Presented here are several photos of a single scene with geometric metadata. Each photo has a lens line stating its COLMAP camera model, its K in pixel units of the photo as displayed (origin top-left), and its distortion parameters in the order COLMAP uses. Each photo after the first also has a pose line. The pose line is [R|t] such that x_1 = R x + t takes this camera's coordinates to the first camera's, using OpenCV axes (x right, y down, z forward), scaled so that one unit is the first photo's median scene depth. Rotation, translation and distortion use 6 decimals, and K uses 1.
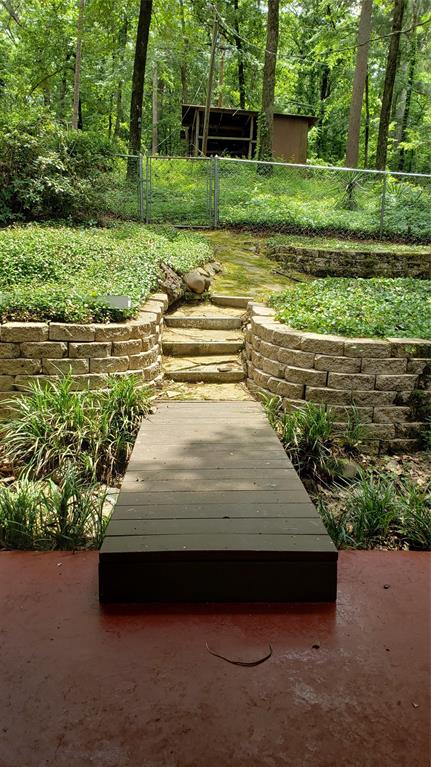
lens RADIAL K [[601.3, 0, 216.1], [0, 601.3, 381.4], [0, 0, 1]] dist [0.004231, 0.000680]
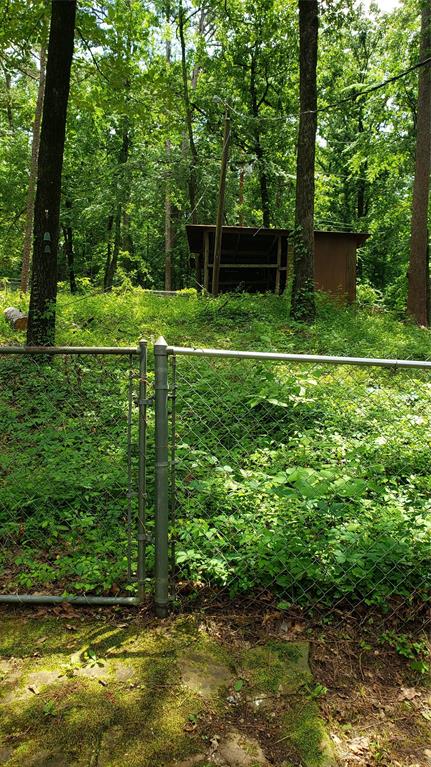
lens RADIAL K [[601.3, 0, 215.5], [0, 601.3, 384.7], [0, 0, 1]] dist [0.004231, 0.000680]
pose [[0.998364, -0.022081, -0.052750, 0.014031], [0.012100, 0.983129, -0.182514, -0.107240], [0.055890, 0.181577, 0.981787, 0.254709]]
